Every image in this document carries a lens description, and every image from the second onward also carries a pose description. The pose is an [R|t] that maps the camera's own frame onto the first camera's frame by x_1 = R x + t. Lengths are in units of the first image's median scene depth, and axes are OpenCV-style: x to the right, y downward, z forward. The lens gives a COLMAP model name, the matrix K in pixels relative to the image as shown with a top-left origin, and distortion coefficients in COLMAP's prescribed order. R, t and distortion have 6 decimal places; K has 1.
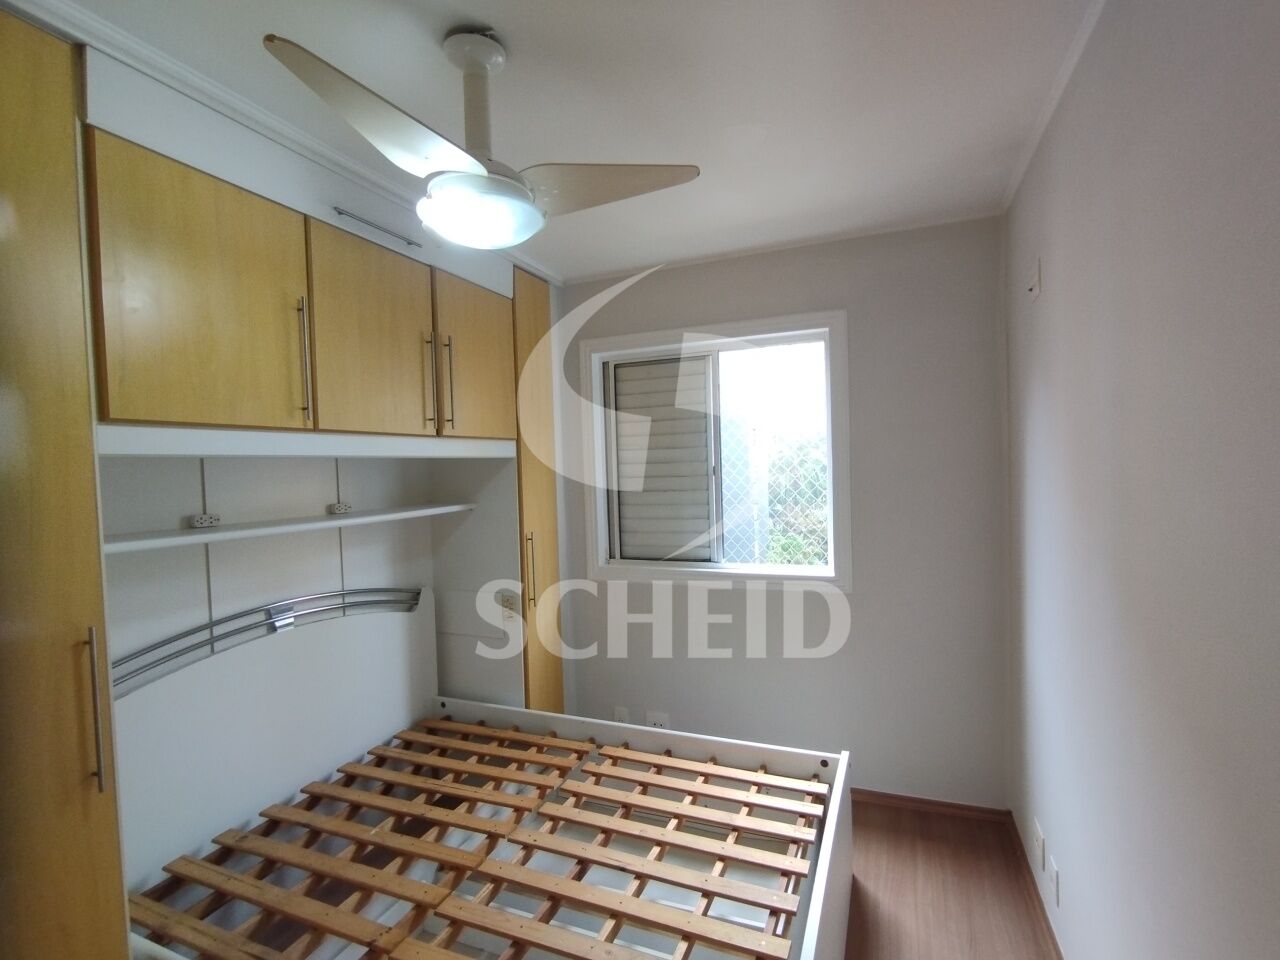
lens RADIAL K [[593.6, 0, 668.4], [0, 593.6, 482.9], [0, 0, 1]] dist [-0.001480, -0.002865]
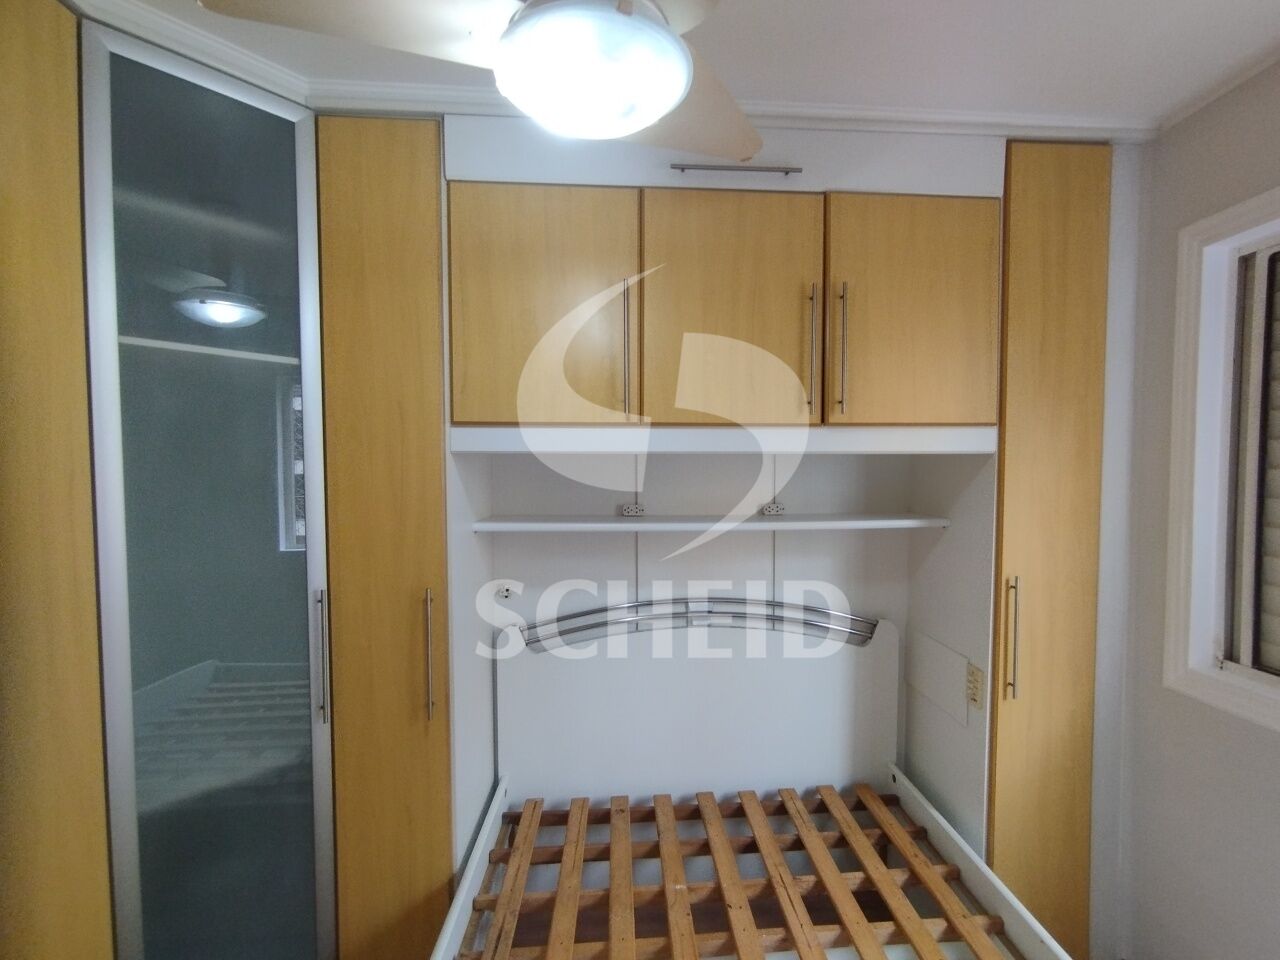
lens RADIAL K [[590.6, 0, 652.4], [0, 590.6, 490.6], [0, 0, 1]] dist [-0.003724, -0.003428]
pose [[0.412075, 0.061397, -0.909079, 0.199196], [-0.038832, 0.998004, 0.049801, -0.025303], [0.910322, 0.014779, 0.413637, 0.514216]]
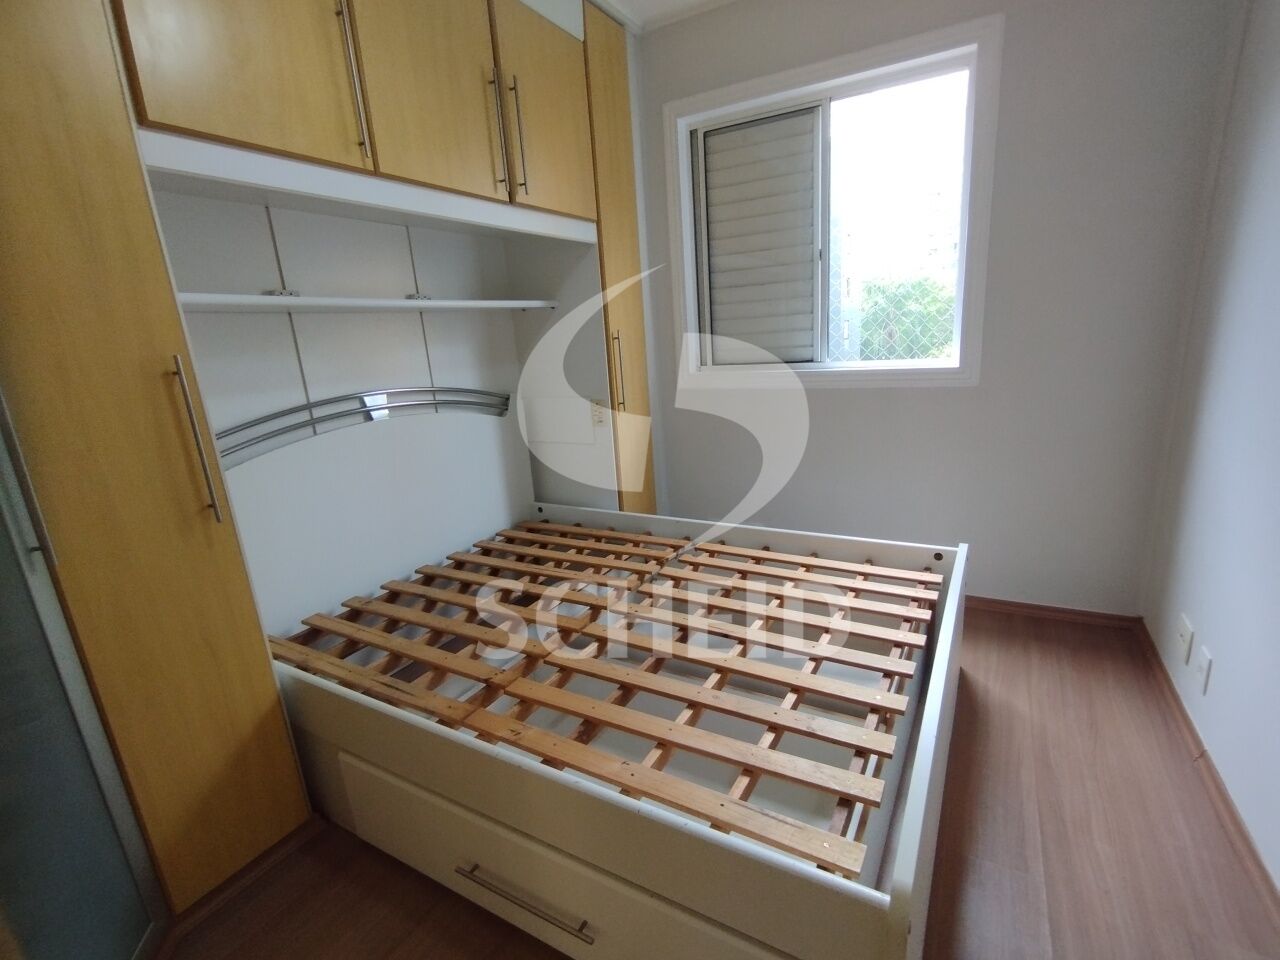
lens RADIAL K [[590.6, 0, 670.4], [0, 590.6, 491.9], [0, 0, 1]] dist [-0.003724, -0.003428]
pose [[0.991122, 0.008335, -0.132691, -0.030559], [0.023530, 0.971282, 0.236763, 0.141814], [0.130854, -0.237784, 0.962464, 0.076804]]
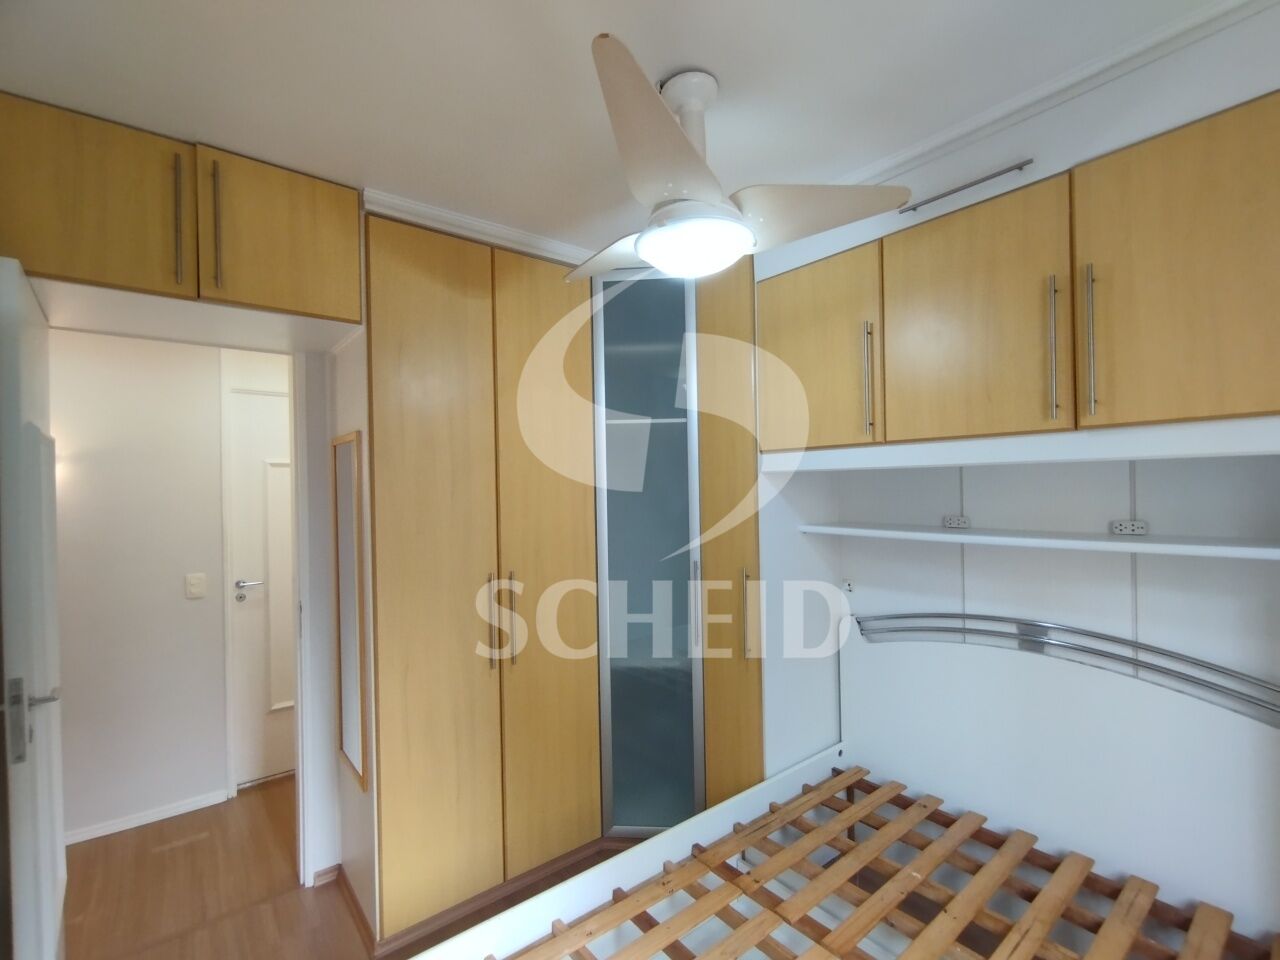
lens RADIAL K [[590.6, 0, 664.1], [0, 590.6, 484.4], [0, 0, 1]] dist [-0.003724, -0.003428]
pose [[-0.491992, 0.034258, -0.869925, 0.400207], [0.004084, 0.999305, 0.037043, -0.044352], [0.870590, 0.014672, -0.491790, 0.942812]]
